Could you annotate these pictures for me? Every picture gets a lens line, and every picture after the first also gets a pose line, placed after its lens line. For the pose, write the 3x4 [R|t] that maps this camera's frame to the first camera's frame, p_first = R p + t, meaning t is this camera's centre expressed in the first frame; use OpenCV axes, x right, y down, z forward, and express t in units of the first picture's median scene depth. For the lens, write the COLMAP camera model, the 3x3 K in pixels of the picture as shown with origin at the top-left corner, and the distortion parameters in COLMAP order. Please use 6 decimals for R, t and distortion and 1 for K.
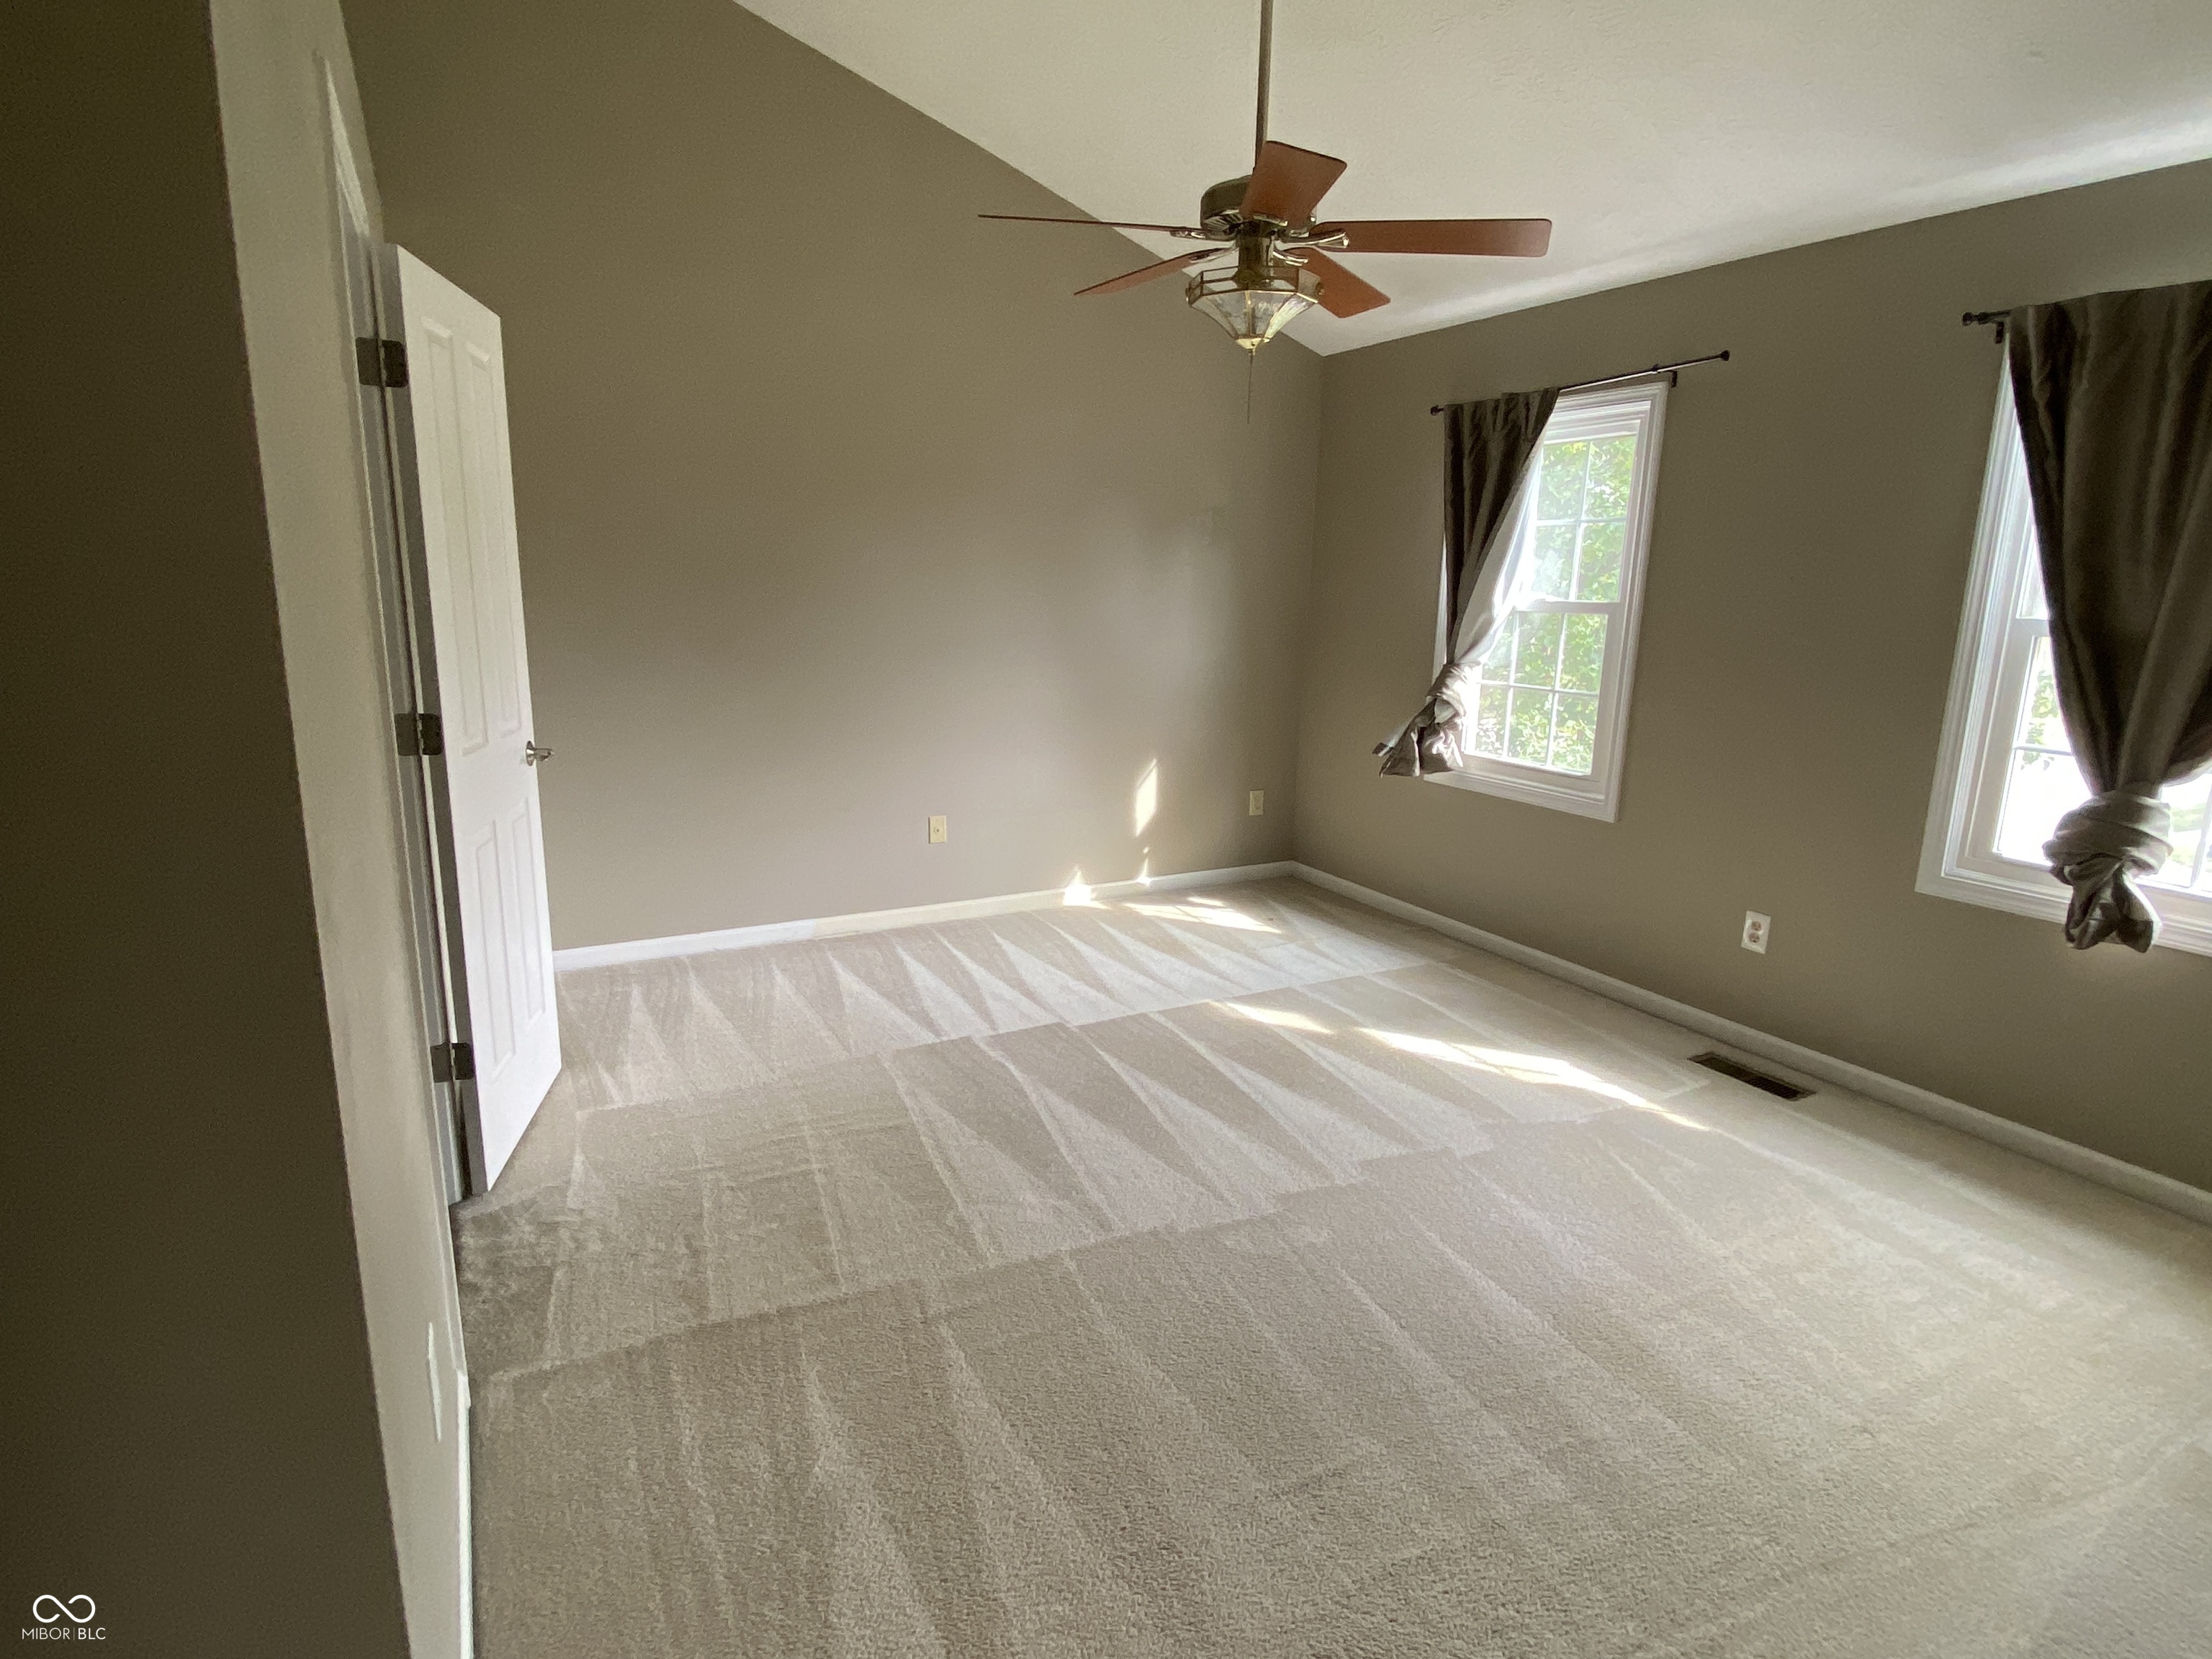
lens RADIAL K [[1163.9, 0, 1102.5], [0, 1163.9, 826.8], [0, 0, 1]] dist [-0.005105, -0.007455]
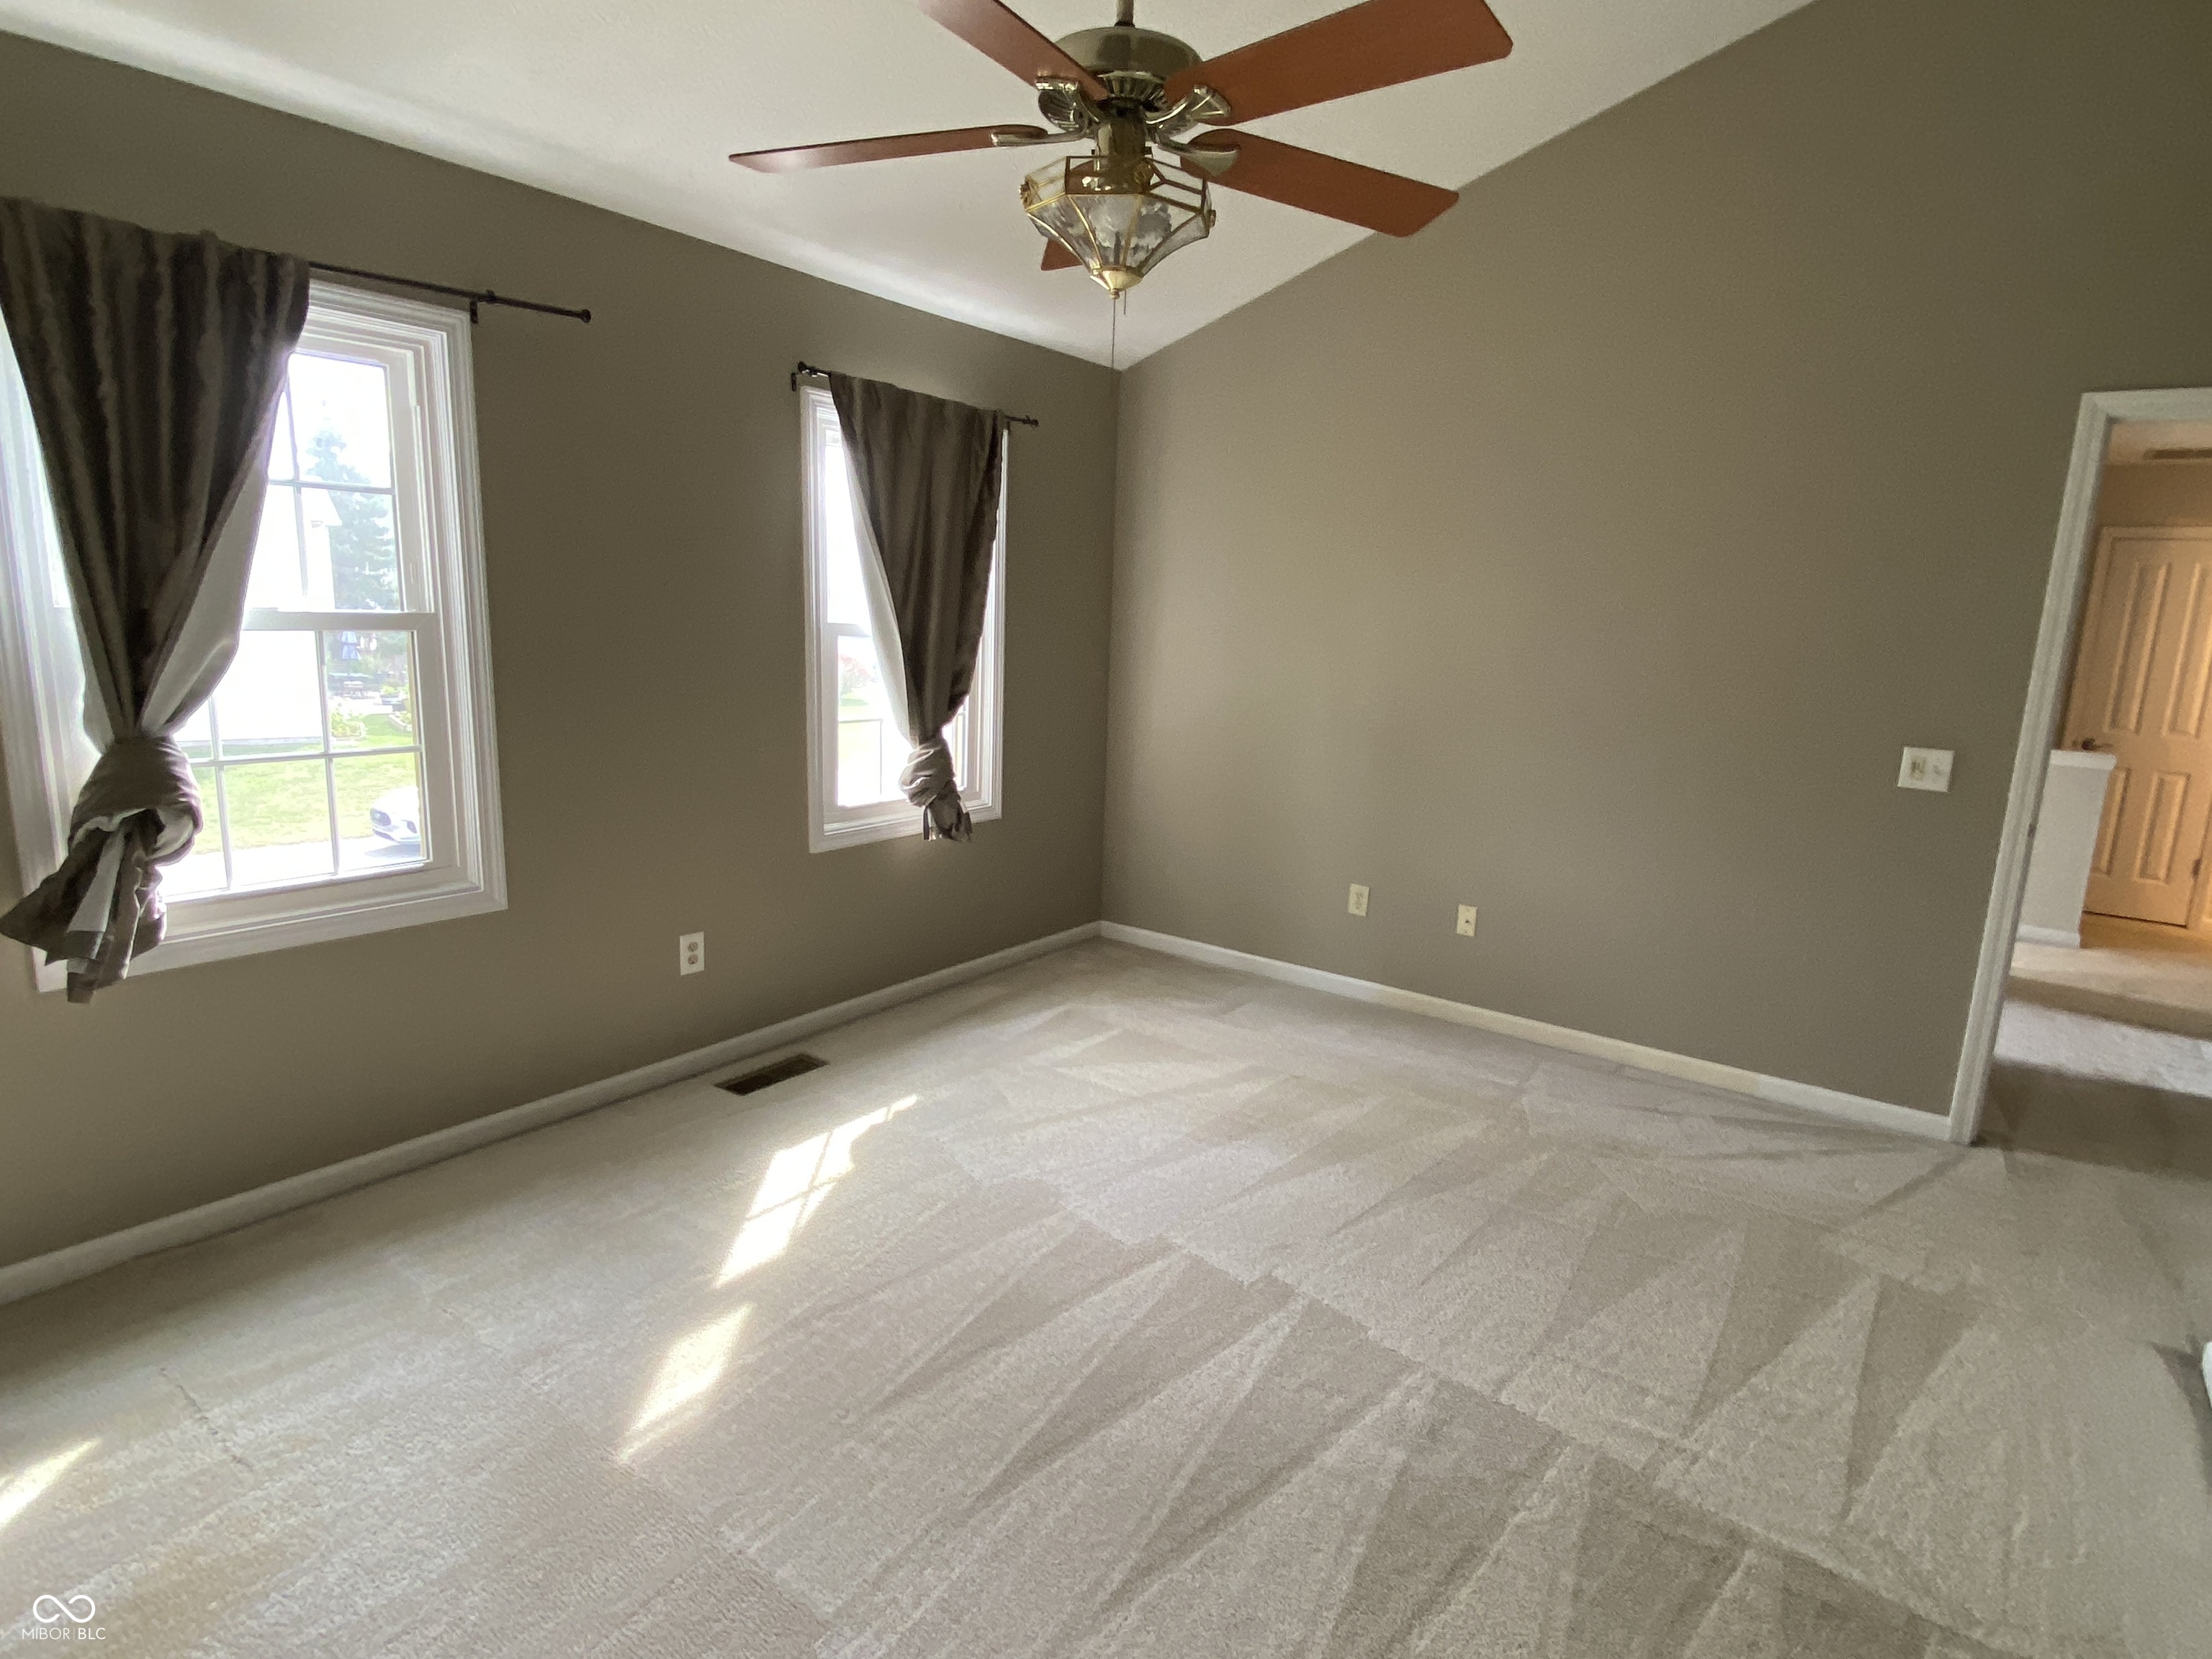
lens RADIAL K [[1163.9, 0, 1102.3], [0, 1163.9, 831.6], [0, 0, 1]] dist [-0.005105, -0.007455]
pose [[-0.439721, -0.203313, 0.874820, -0.410400], [0.140381, 0.946511, 0.290535, -0.237231], [-0.887096, 0.250562, -0.387659, 1.045518]]
